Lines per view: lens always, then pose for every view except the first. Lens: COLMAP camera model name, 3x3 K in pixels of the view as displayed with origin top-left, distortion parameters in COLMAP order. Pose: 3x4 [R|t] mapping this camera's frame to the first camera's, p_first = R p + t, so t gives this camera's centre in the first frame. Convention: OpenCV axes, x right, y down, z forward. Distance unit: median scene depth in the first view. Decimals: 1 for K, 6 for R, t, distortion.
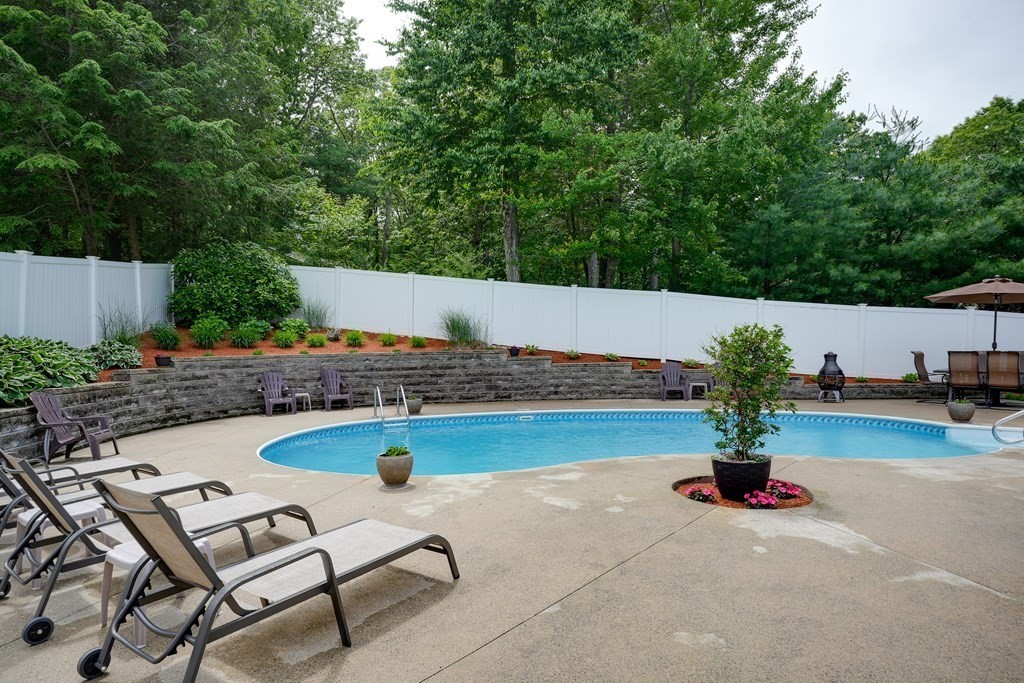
lens RADIAL K [[567.4, 0, 505.0], [0, 567.4, 363.7], [0, 0, 1]] dist [-0.024098, 0.003285]
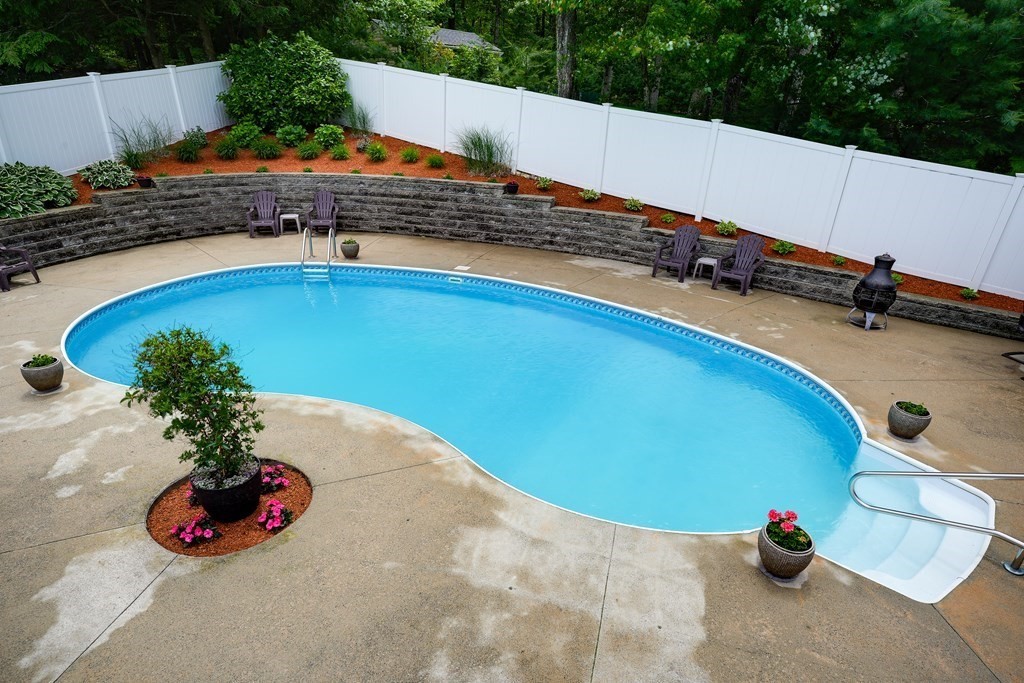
lens RADIAL K [[567.4, 0, 509.9], [0, 567.4, 358.4], [0, 0, 1]] dist [-0.024098, 0.003285]
pose [[0.907416, 0.215855, -0.360559, 0.398075], [-0.061955, 0.917339, 0.393257, -0.127359], [0.415641, -0.334510, 0.845781, 0.194757]]
